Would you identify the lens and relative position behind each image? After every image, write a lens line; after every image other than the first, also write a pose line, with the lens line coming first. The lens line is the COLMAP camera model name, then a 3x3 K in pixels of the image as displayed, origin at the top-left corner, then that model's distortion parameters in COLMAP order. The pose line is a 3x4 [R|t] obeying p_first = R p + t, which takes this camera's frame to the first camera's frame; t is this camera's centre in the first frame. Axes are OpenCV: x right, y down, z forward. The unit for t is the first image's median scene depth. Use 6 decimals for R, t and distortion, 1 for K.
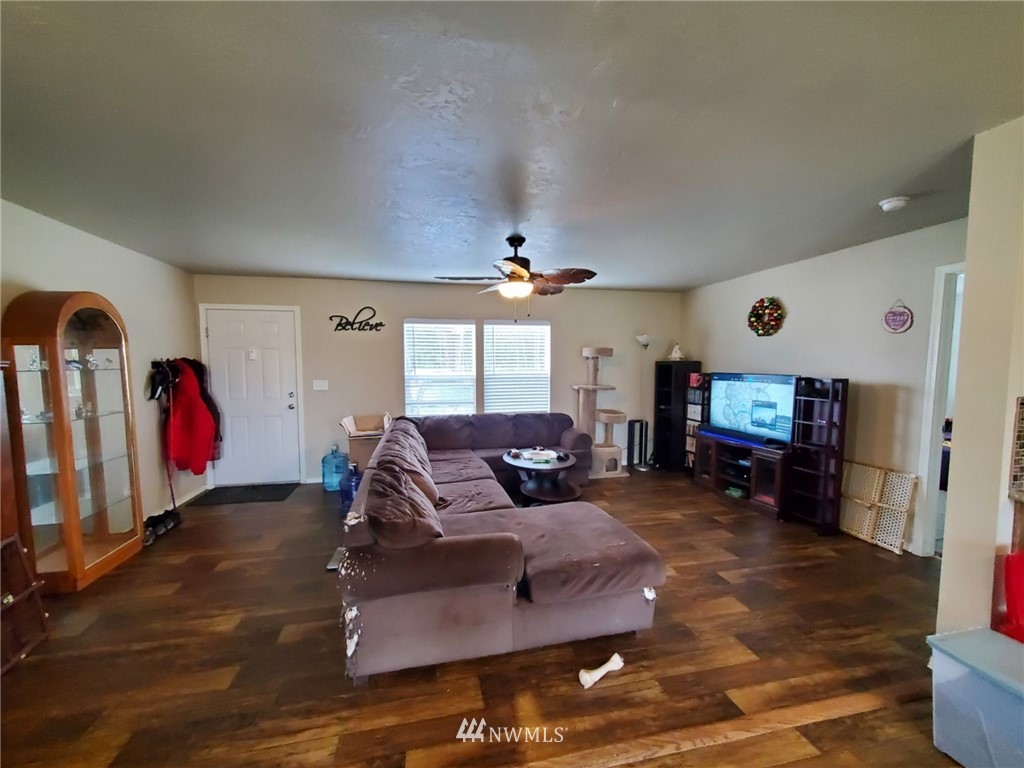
lens RADIAL K [[411.9, 0, 508.4], [0, 411.9, 393.4], [0, 0, 1]] dist [0.002253, 0.000465]
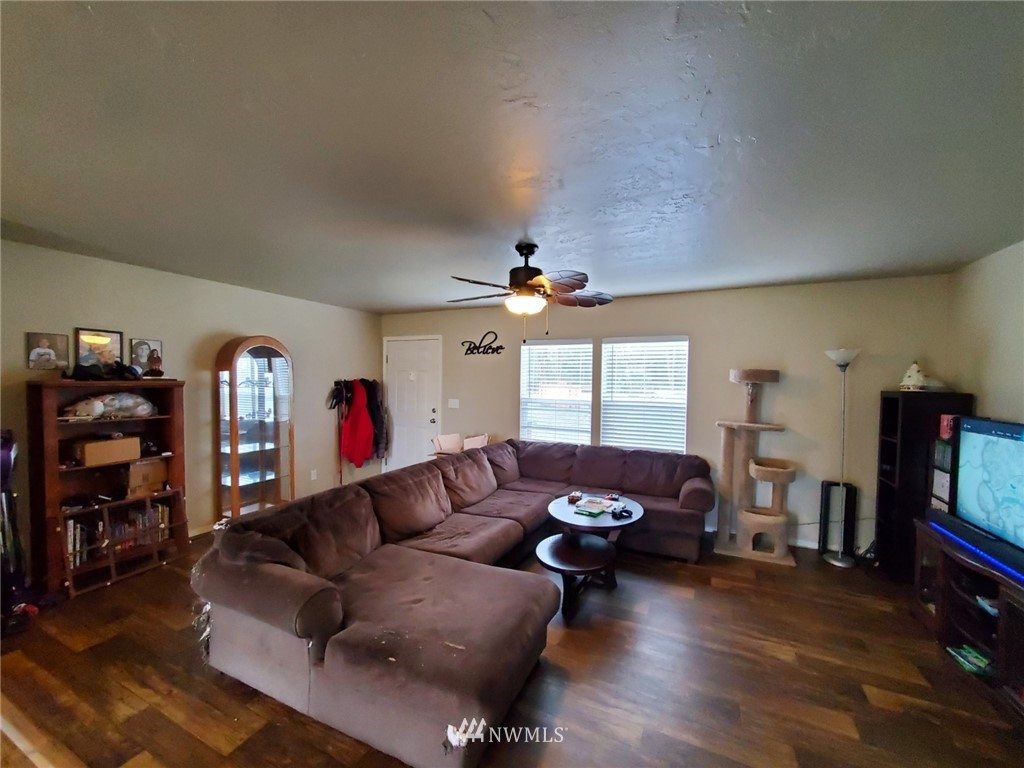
lens RADIAL K [[411.9, 0, 508.4], [0, 411.9, 393.4], [0, 0, 1]] dist [0.002253, 0.000465]
pose [[0.787316, 0.033854, -0.615620, 0.347524], [-0.061119, 0.997859, -0.023292, -0.030430], [0.613513, 0.055964, 0.787699, 0.207071]]
